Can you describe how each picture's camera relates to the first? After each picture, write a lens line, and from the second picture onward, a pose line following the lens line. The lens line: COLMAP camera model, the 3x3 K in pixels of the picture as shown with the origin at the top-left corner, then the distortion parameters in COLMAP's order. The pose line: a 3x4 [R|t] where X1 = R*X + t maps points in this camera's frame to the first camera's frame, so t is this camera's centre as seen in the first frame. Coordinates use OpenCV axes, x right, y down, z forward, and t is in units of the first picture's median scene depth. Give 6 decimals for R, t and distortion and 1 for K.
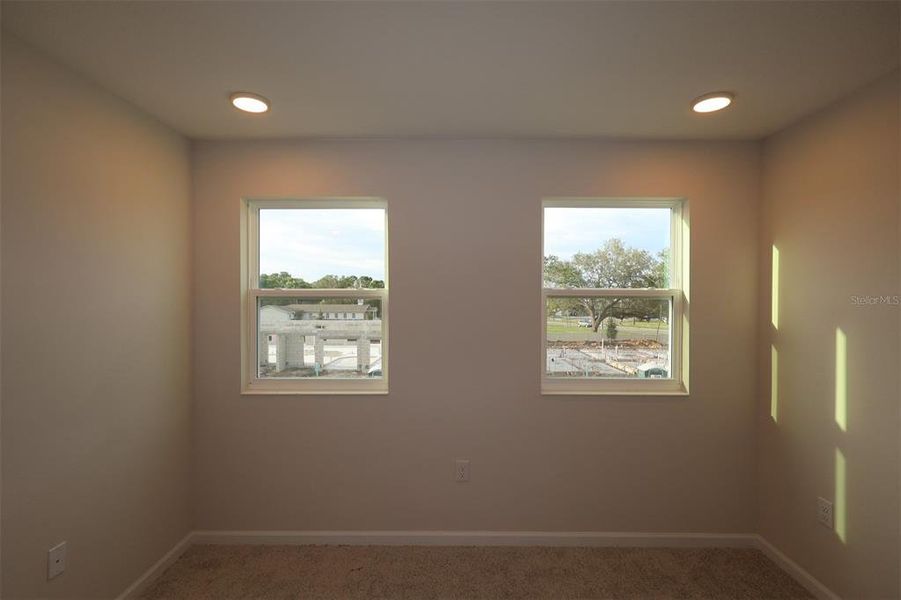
lens RADIAL K [[422.1, 0, 450.5], [0, 422.1, 300.0], [0, 0, 1]] dist [-0.000950, -0.000194]
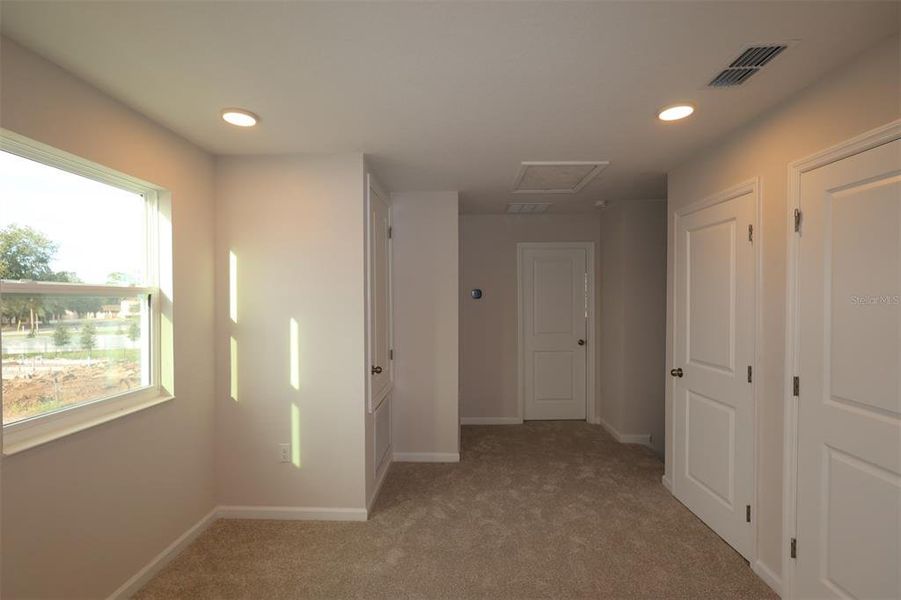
lens RADIAL K [[422.1, 0, 450.5], [0, 422.1, 300.0], [0, 0, 1]] dist [-0.000950, -0.000194]
pose [[0.009106, -0.001366, 0.999958, -0.406020], [0.005872, 0.999982, 0.001313, 0.007152], [-0.999941, 0.005860, 0.009114, 0.380337]]
